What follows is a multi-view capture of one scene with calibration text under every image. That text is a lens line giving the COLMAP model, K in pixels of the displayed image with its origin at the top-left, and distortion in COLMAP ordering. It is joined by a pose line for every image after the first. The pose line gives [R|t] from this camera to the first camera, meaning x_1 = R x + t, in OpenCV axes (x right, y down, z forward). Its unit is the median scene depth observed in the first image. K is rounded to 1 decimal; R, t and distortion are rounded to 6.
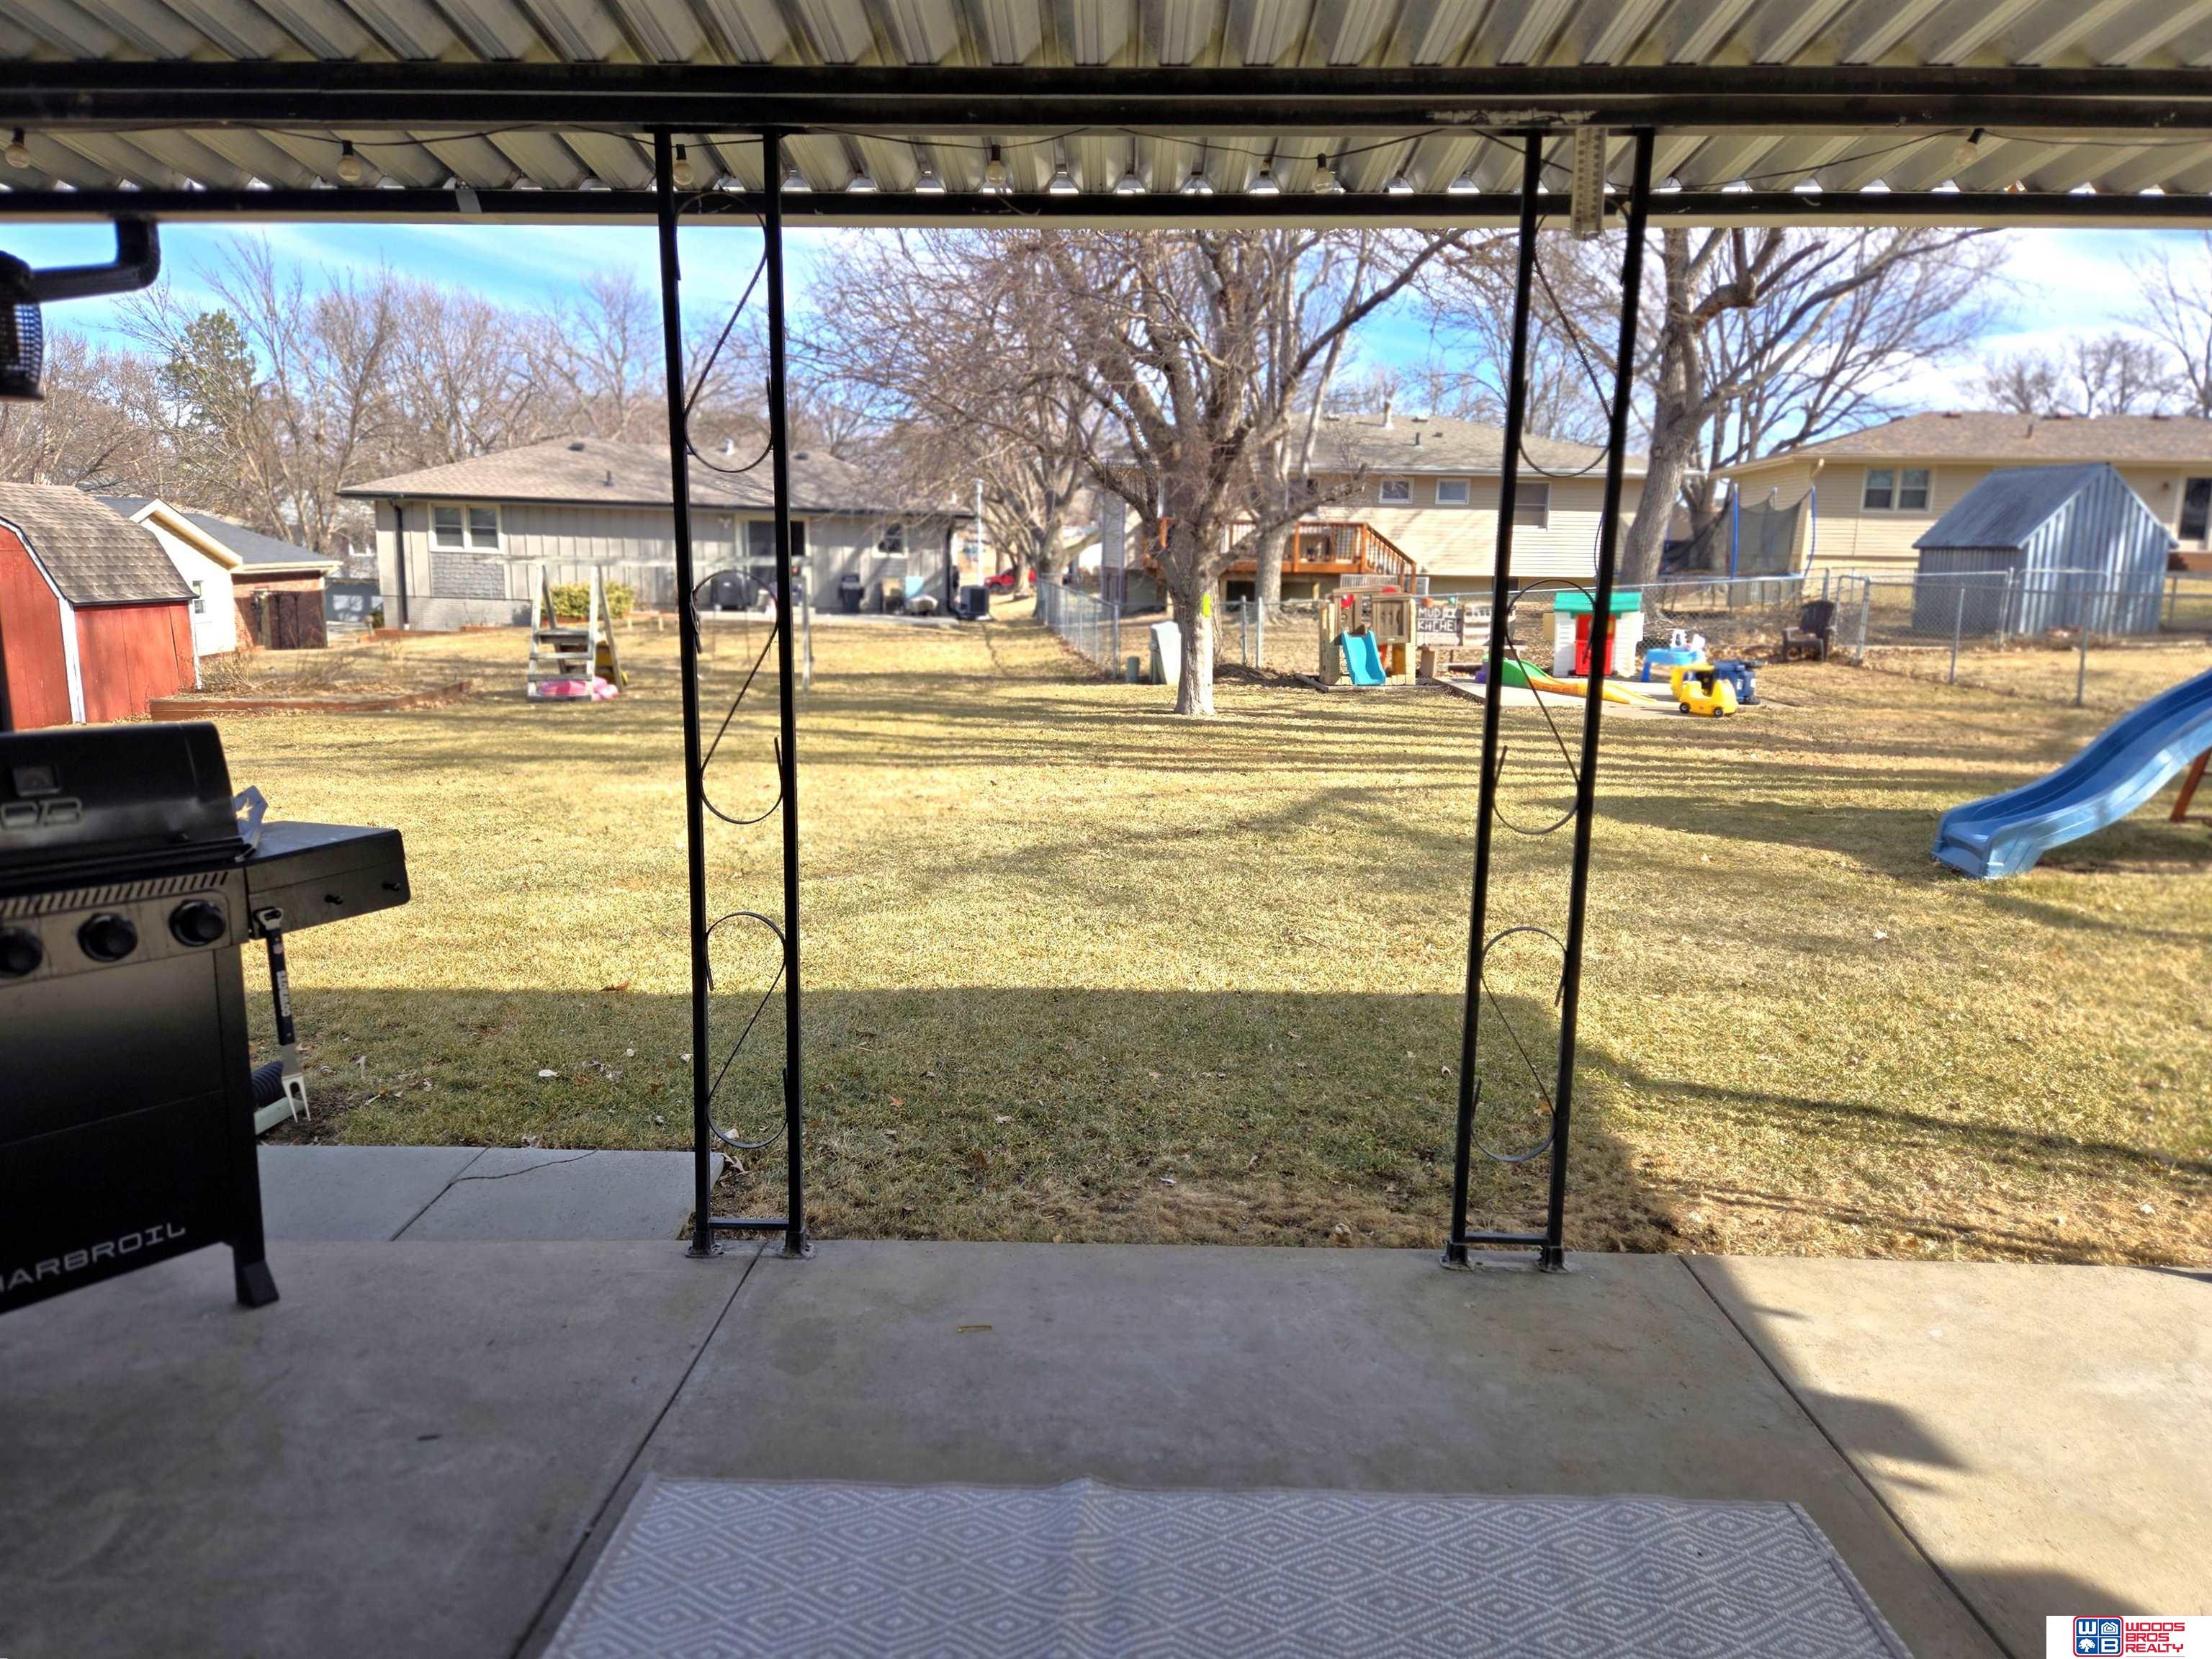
lens RADIAL K [[1509.4, 0, 1083.5], [0, 1509.4, 827.2], [0, 0, 1]] dist [0.083925, -0.063797]
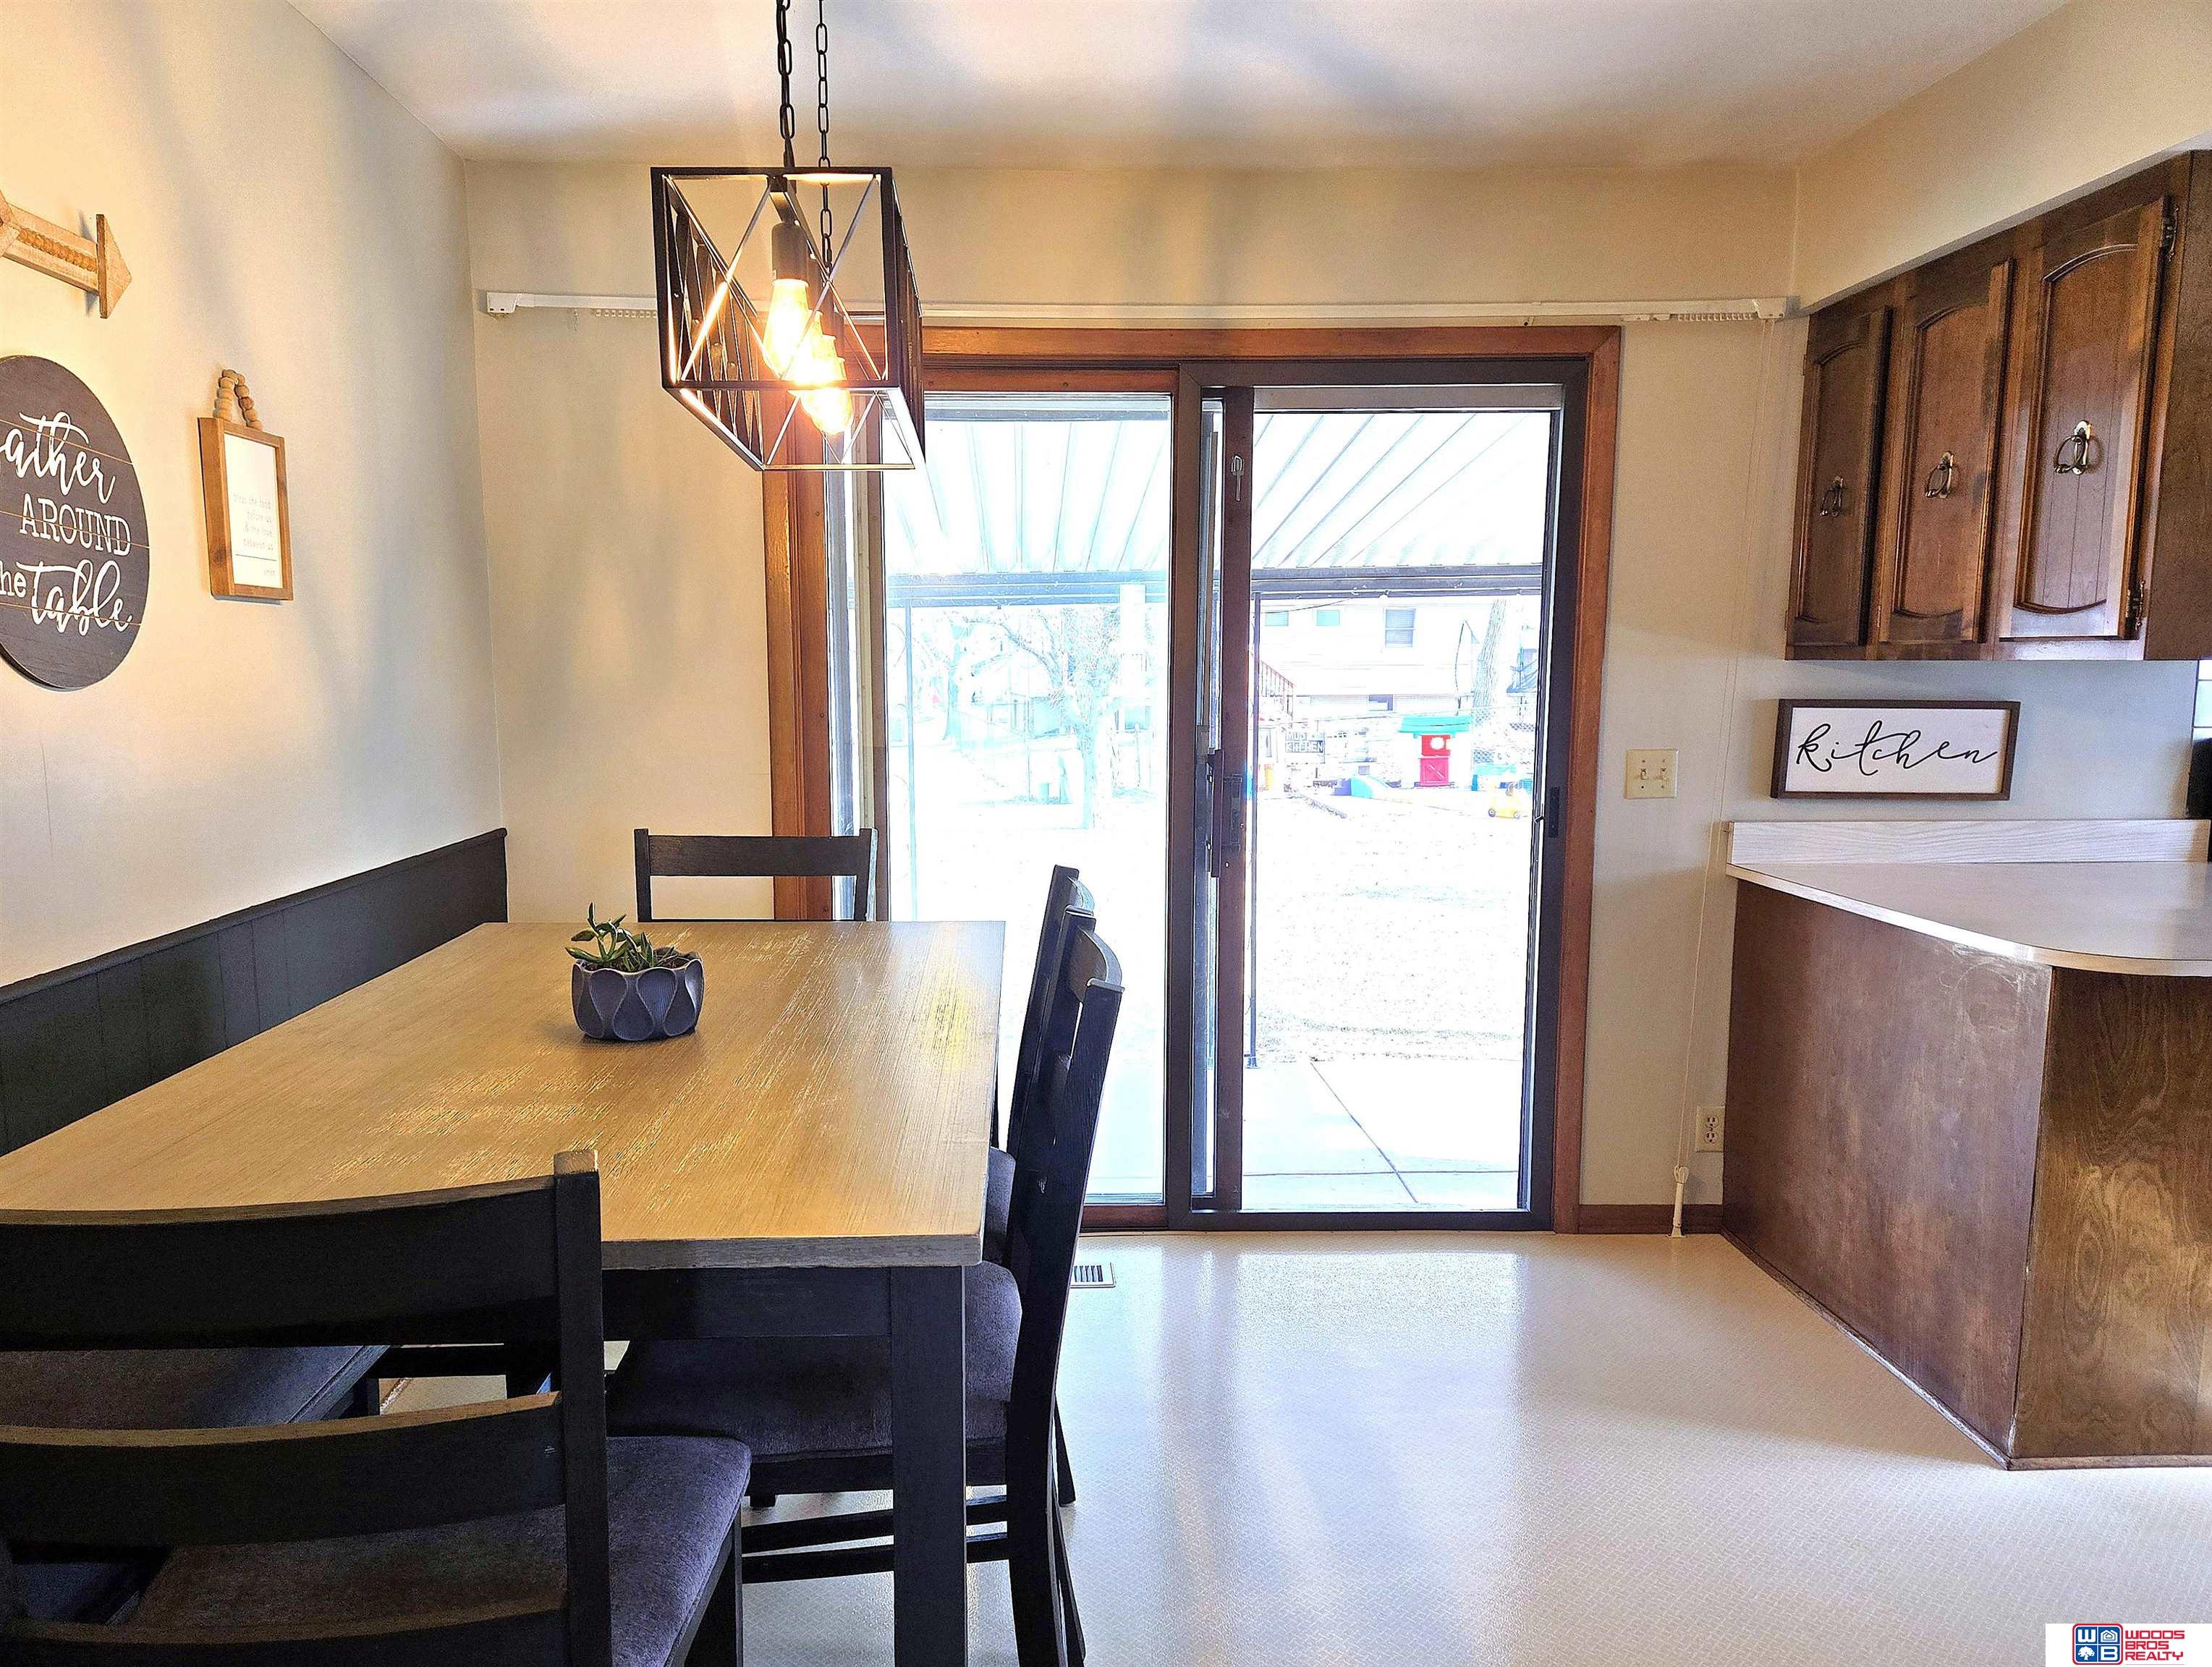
lens RADIAL K [[1529.1, 0, 1043.7], [0, 1529.1, 864.1], [0, 0, 1]] dist [0.041425, -0.024118]
pose [[0.998950, -0.029042, 0.035428, -0.012641], [0.030857, 0.998180, -0.051820, 0.015996], [-0.033858, 0.052858, 0.998028, -0.218465]]
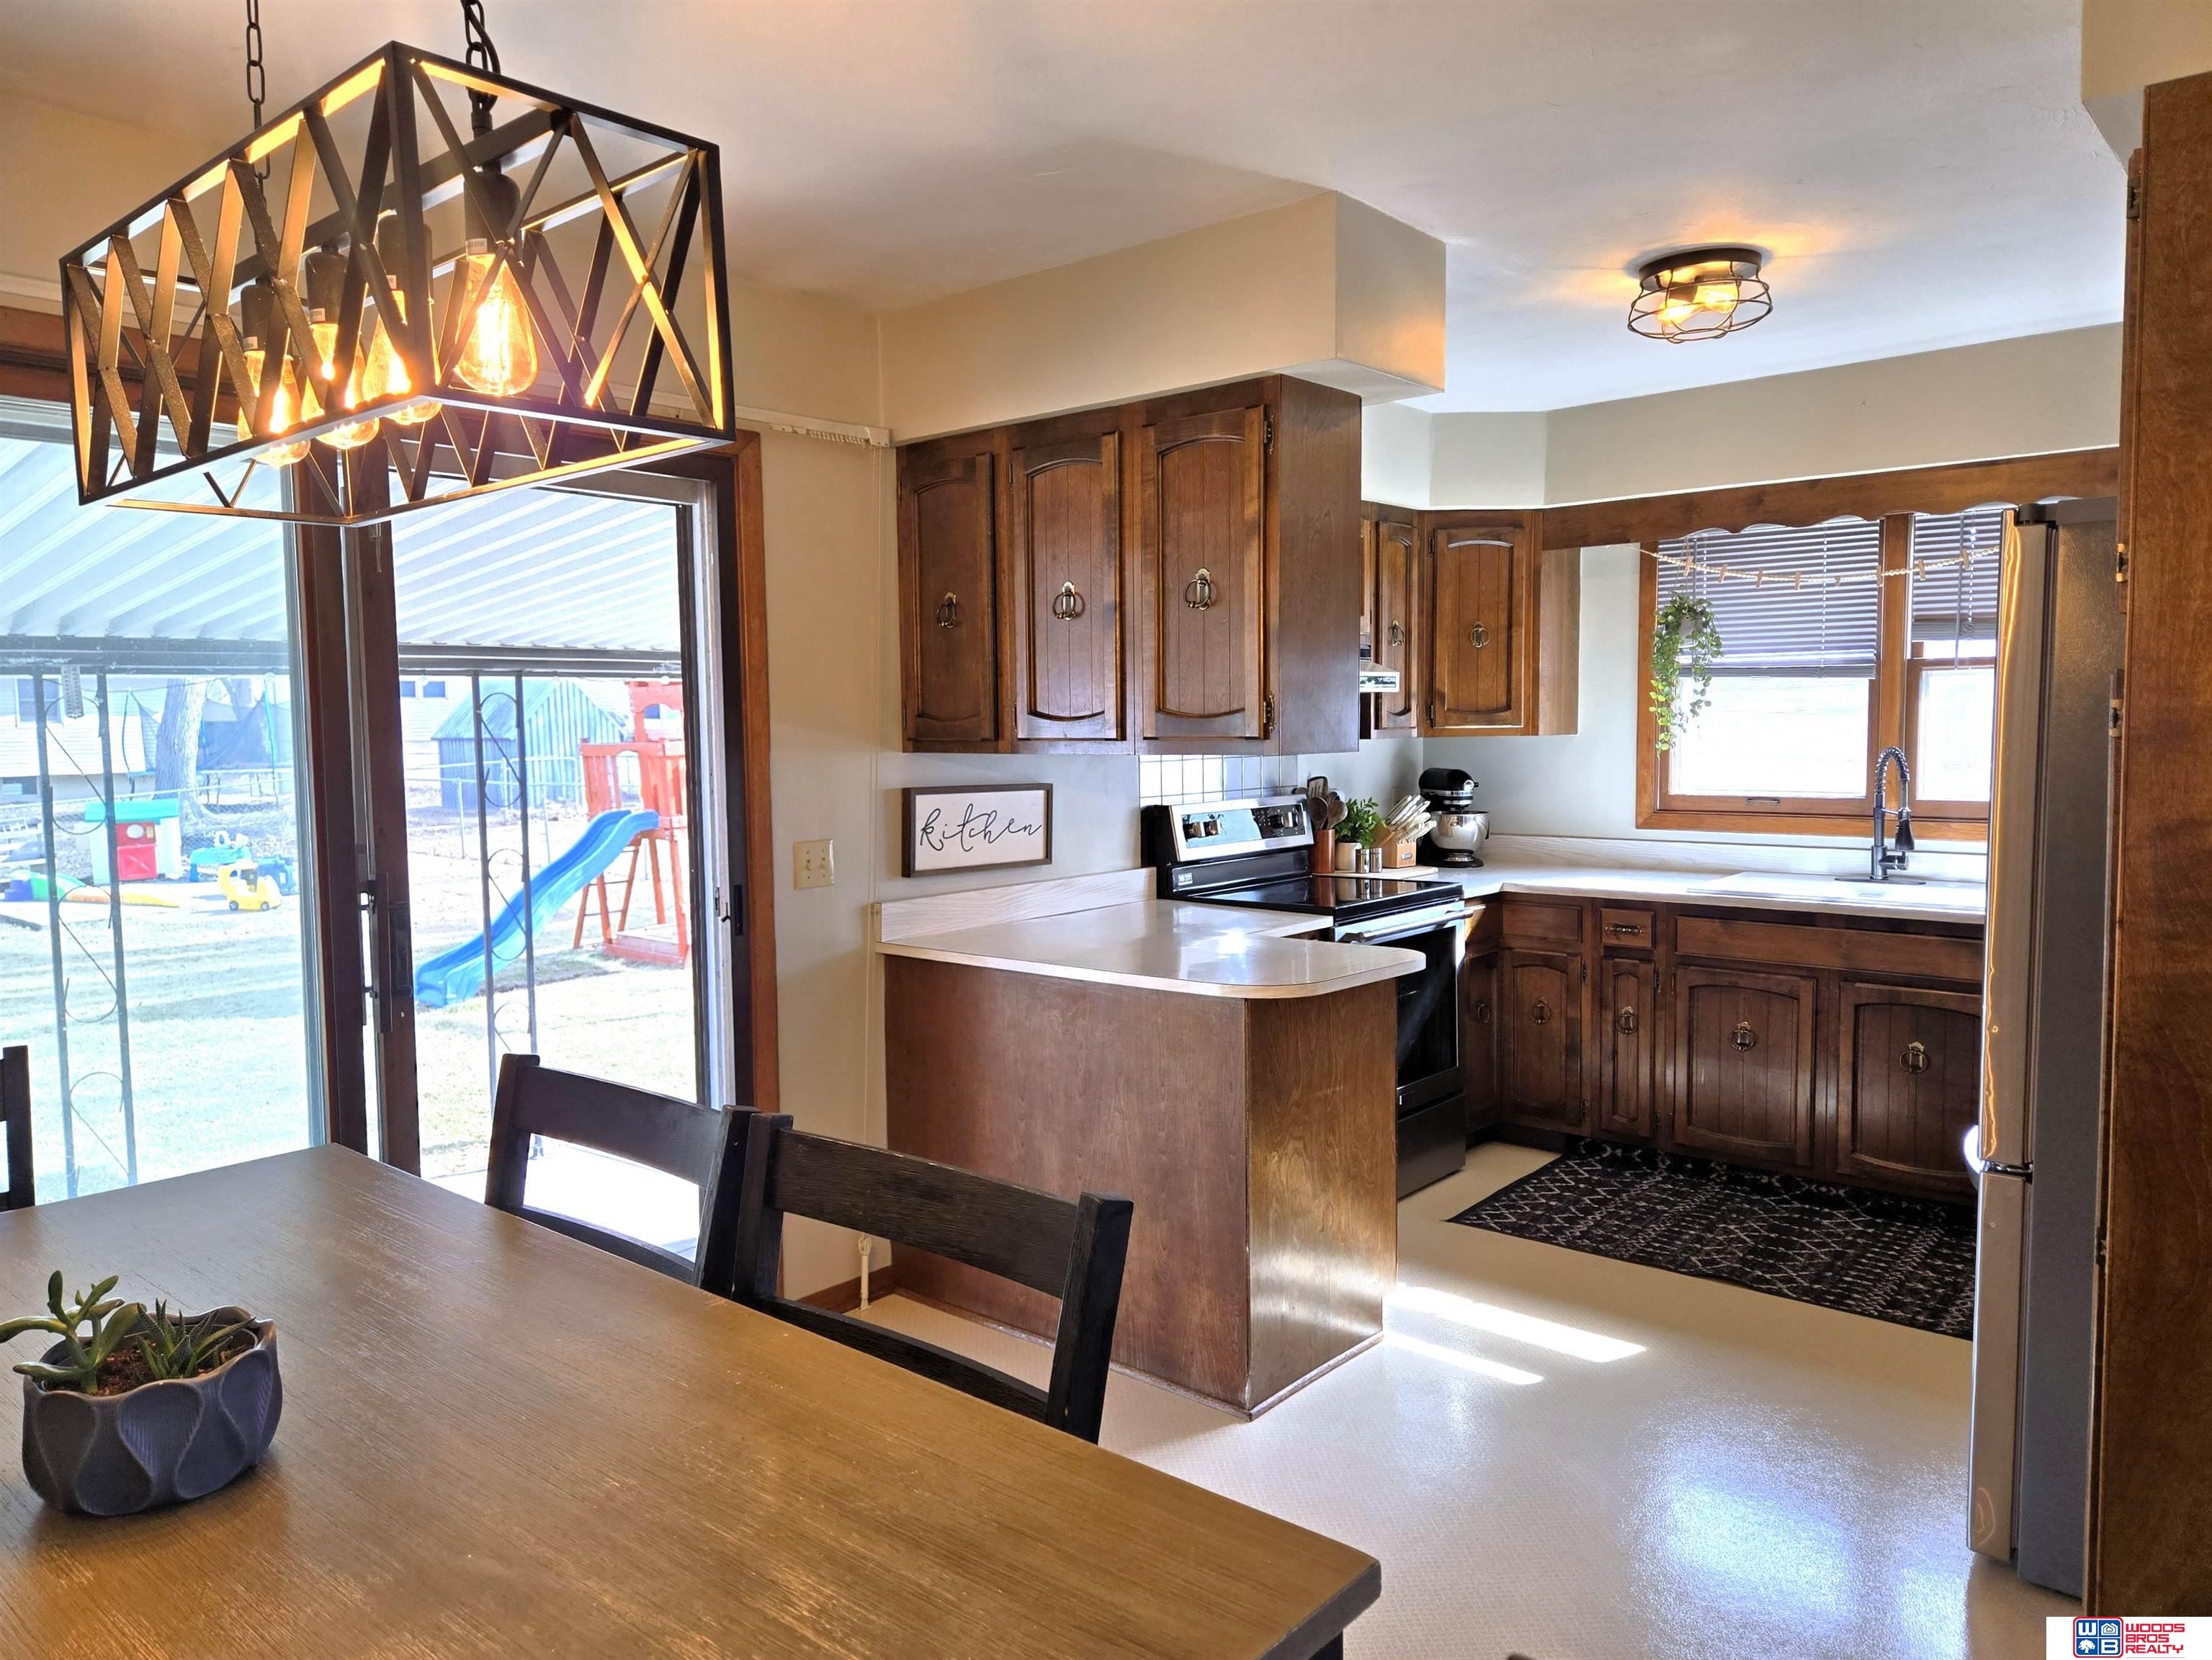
lens RADIAL K [[1509.6, 0, 1052.1], [0, 1509.6, 829.0], [0, 0, 1]] dist [0.083925, -0.063797]
pose [[0.653121, -0.084621, 0.752511, -0.054493], [0.166909, 0.985384, -0.034056, 0.004988], [-0.738630, 0.147843, 0.657699, -0.183490]]
